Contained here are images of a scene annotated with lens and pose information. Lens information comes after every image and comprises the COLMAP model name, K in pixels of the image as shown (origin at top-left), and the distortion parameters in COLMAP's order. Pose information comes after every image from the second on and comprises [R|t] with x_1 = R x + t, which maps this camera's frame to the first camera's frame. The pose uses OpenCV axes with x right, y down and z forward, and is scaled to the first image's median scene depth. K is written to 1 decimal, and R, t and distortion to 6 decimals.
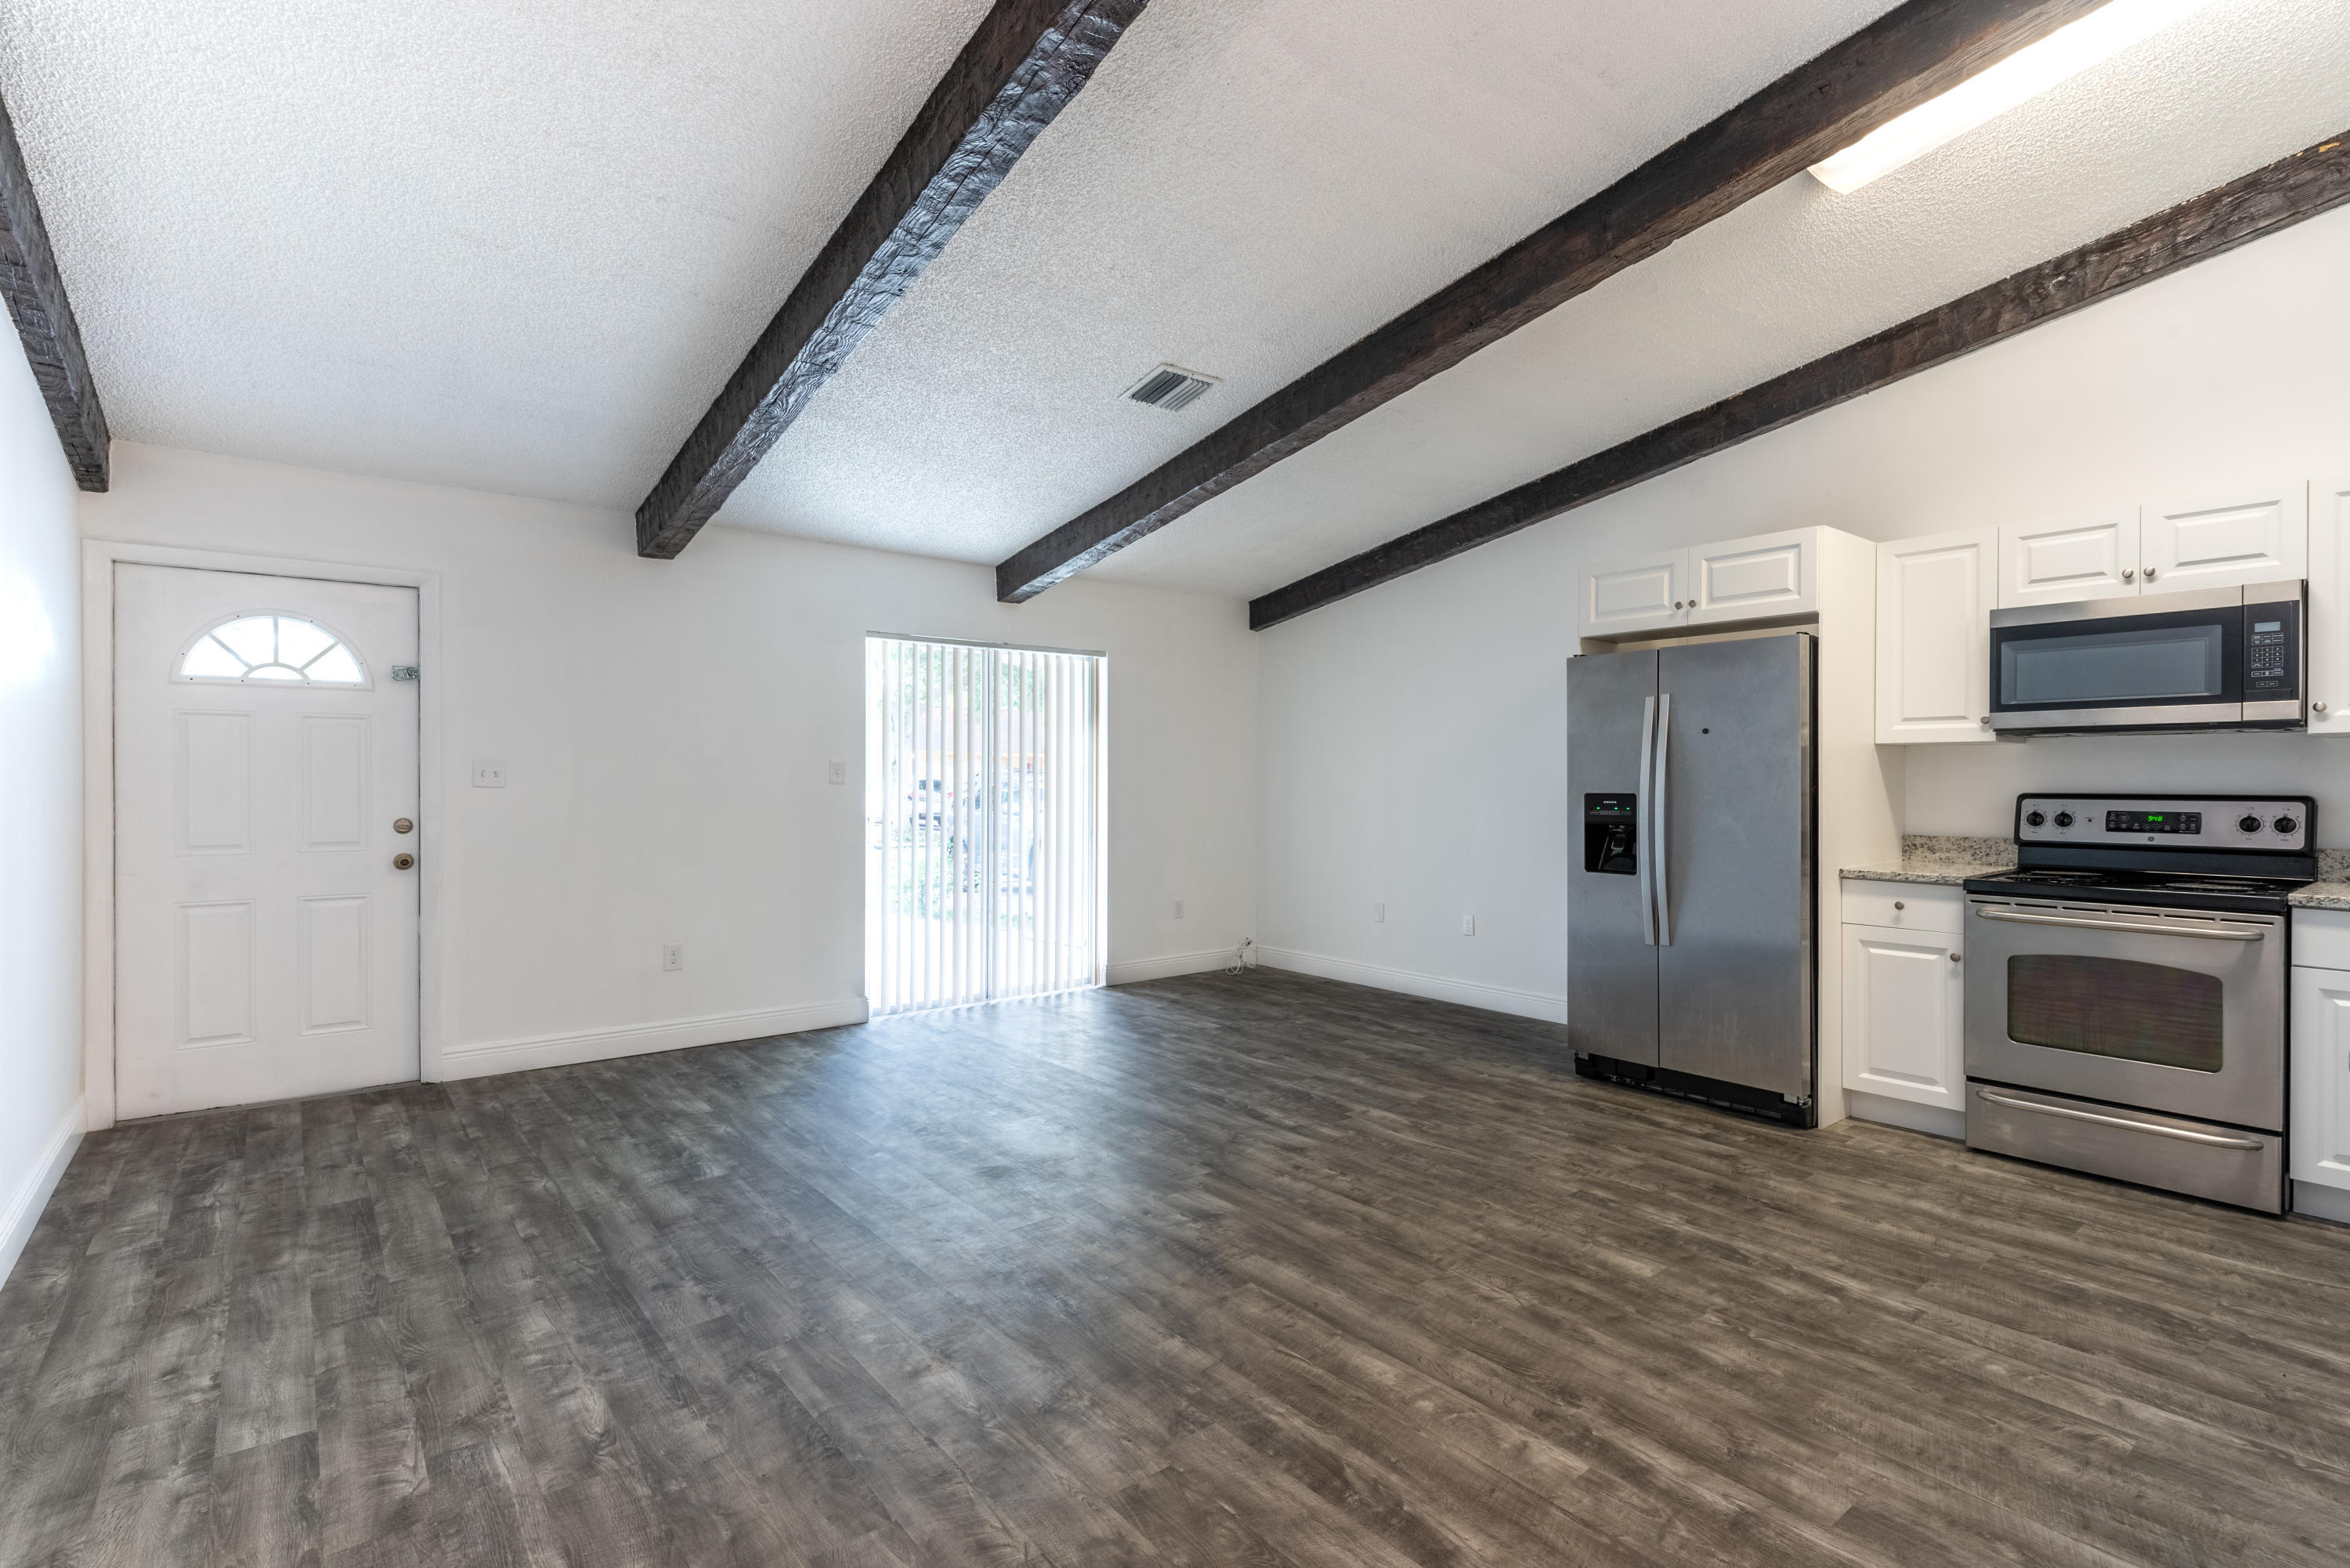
lens RADIAL K [[1085.4, 0, 1232.0], [0, 1085.4, 785.8], [0, 0, 1]] dist [0.013535, -0.006762]
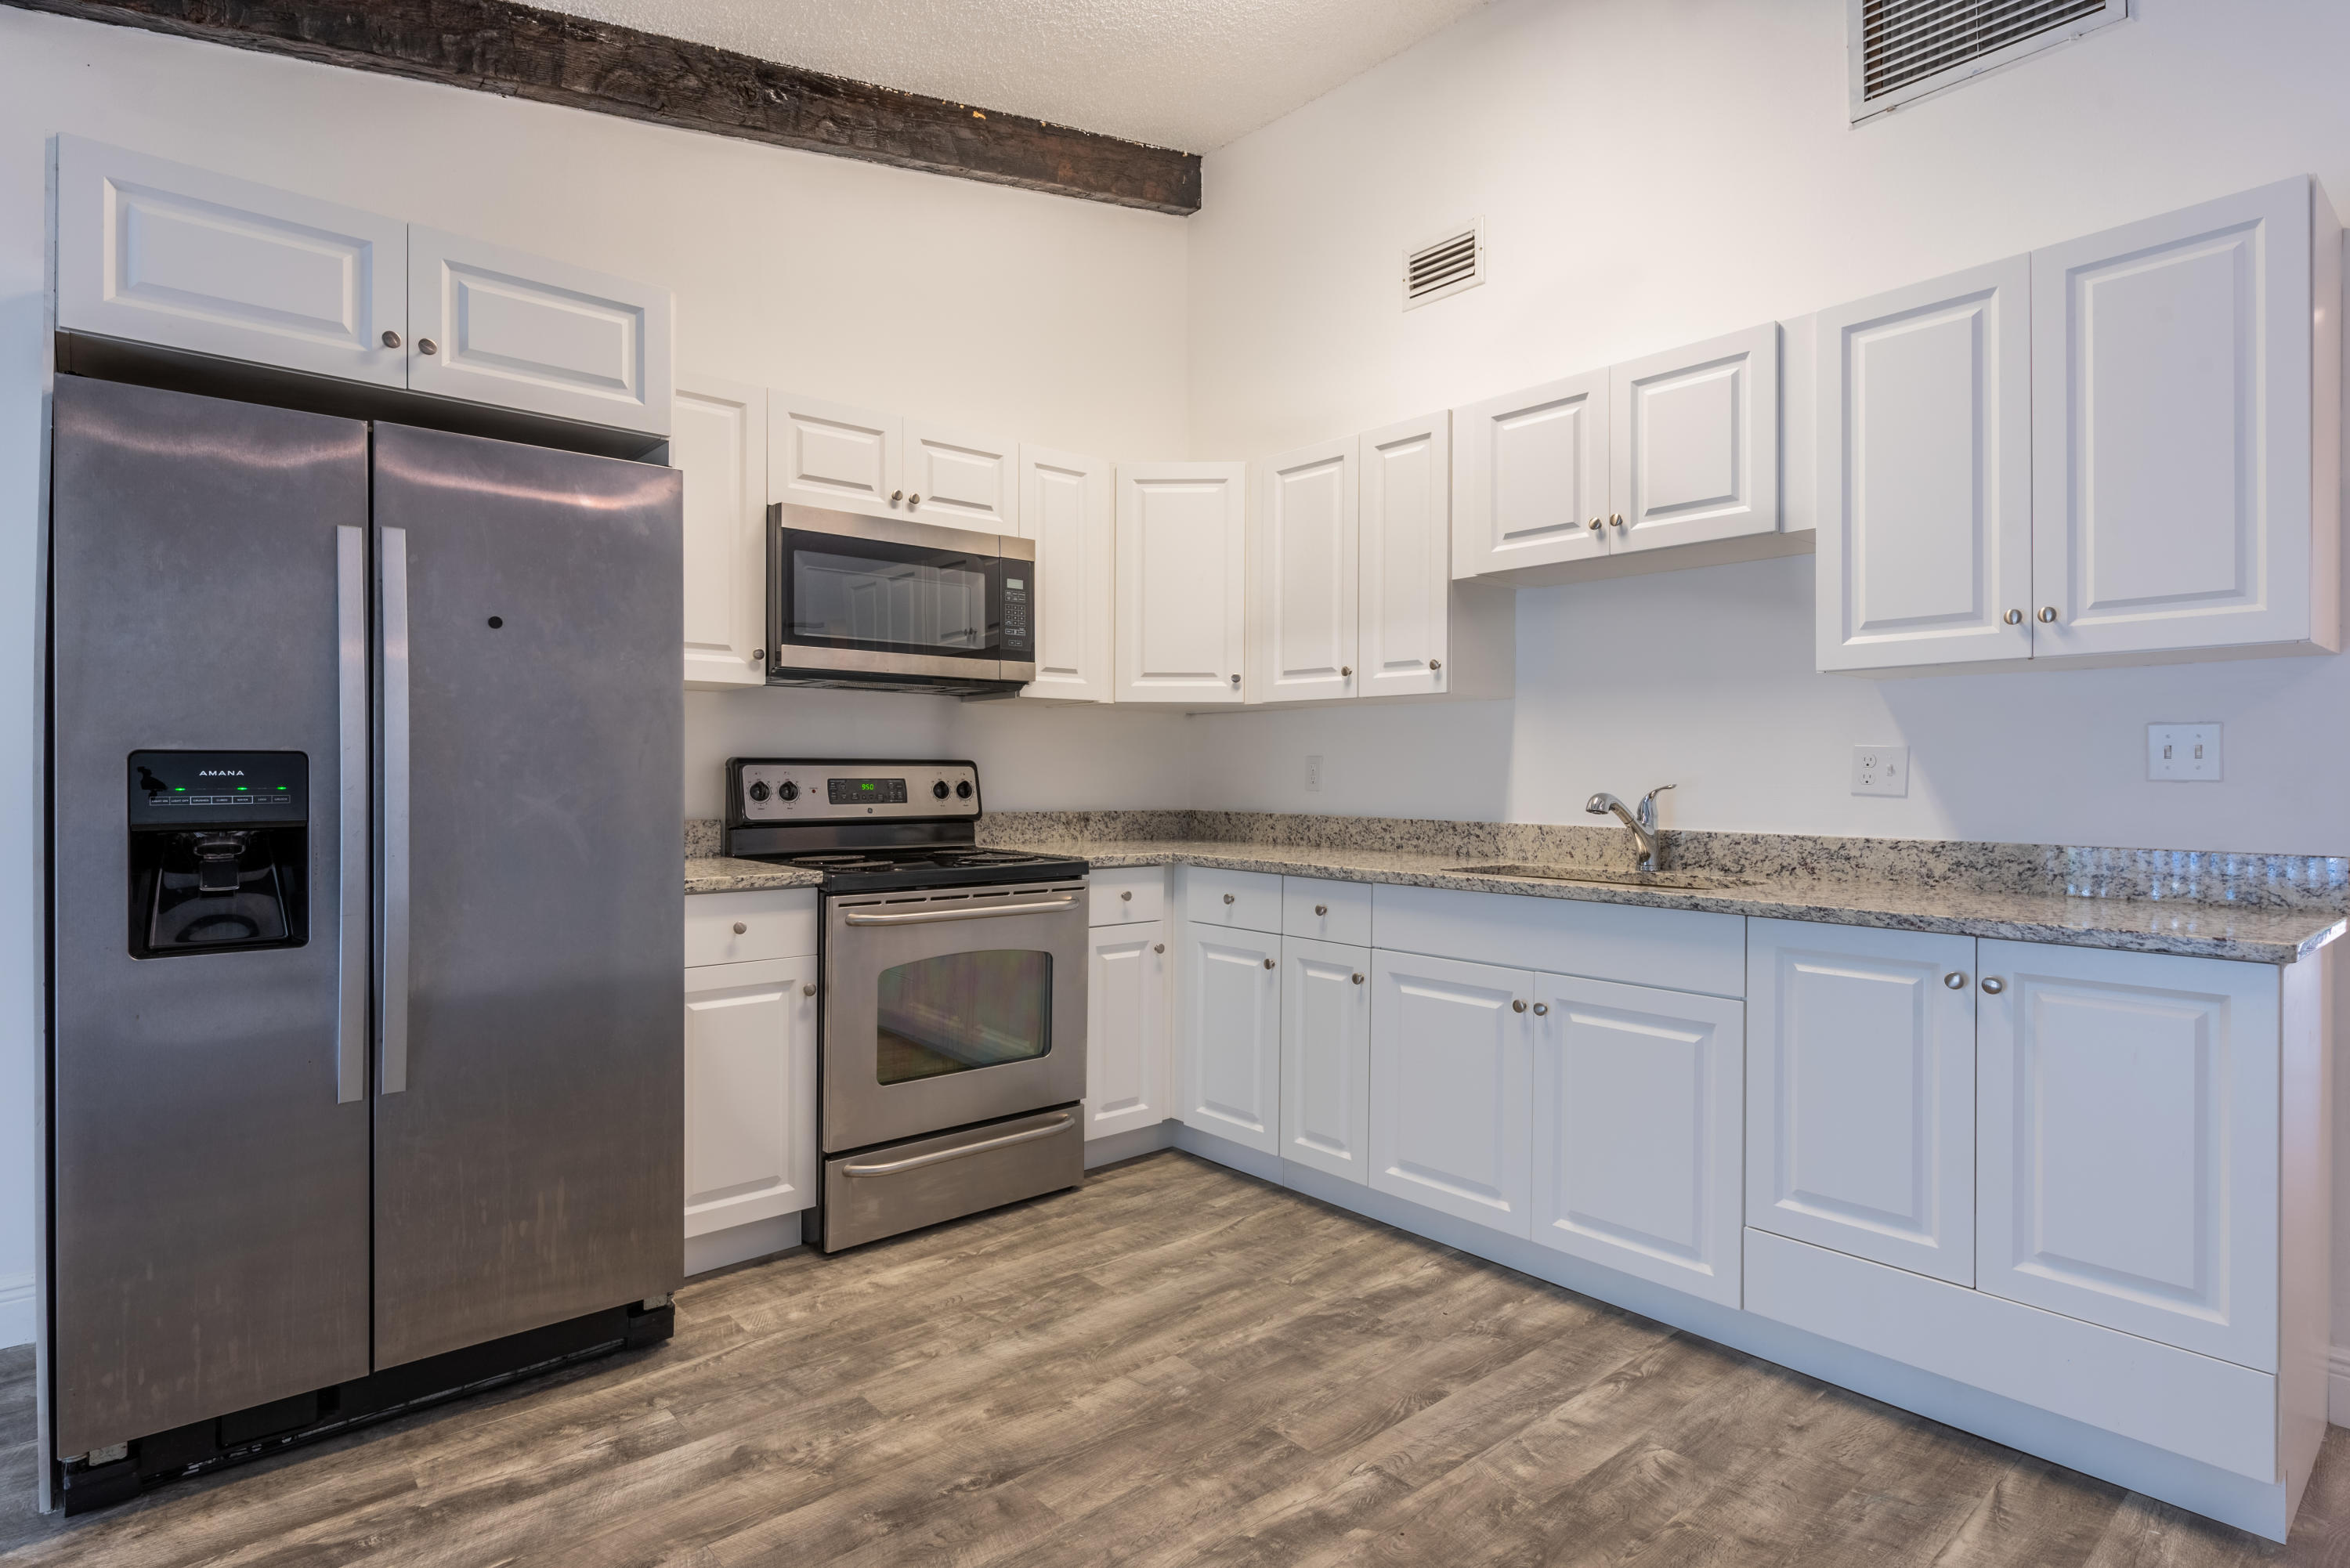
lens RADIAL K [[1219.4, 0, 1112.8], [0, 1219.4, 774.9], [0, 0, 1]] dist [0.021630, -0.017364]
pose [[0.009833, -0.004027, 0.999944, -0.123385], [0.002734, 0.999988, 0.004000, 0.018565], [-0.999948, 0.002694, 0.009844, 0.854533]]
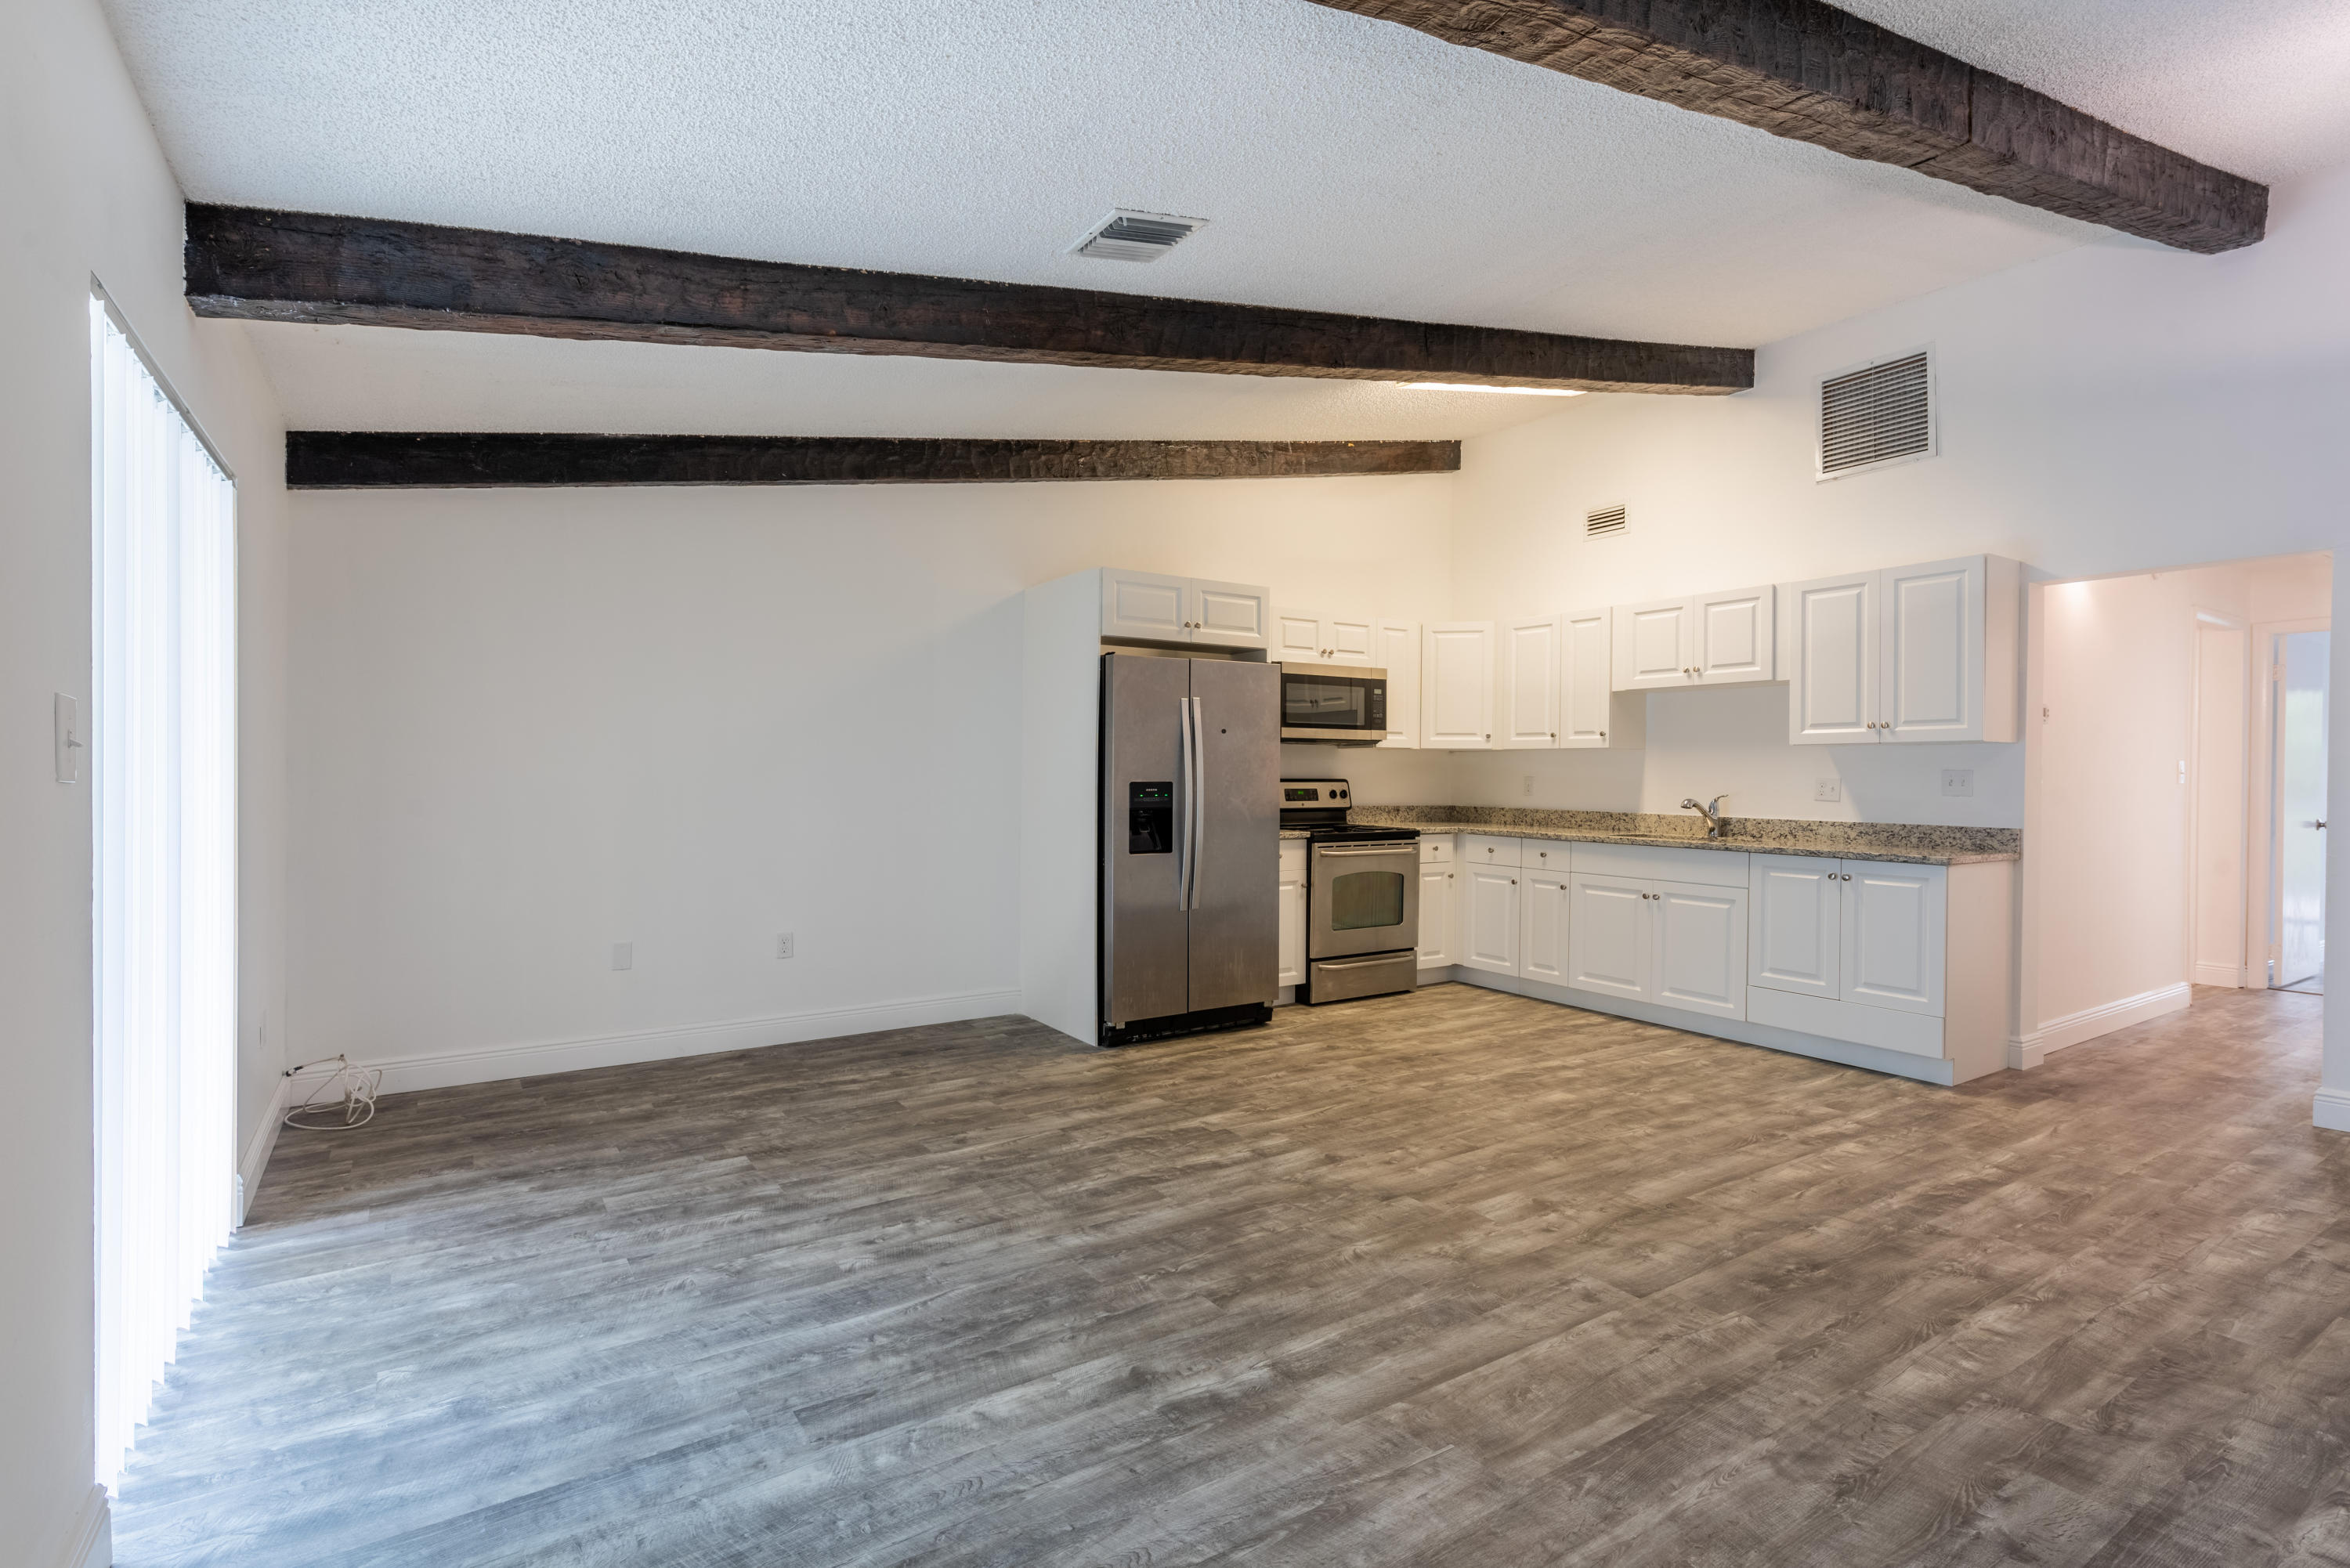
lens RADIAL K [[1086.9, 0, 1098.8], [0, 1086.9, 783.1], [0, 0, 1]] dist [0.020685, -0.009613]
pose [[0.159790, -0.012791, 0.987068, -0.971714], [0.000862, 0.999917, 0.012818, -0.008198], [-0.987151, -0.001197, 0.159788, 1.114990]]
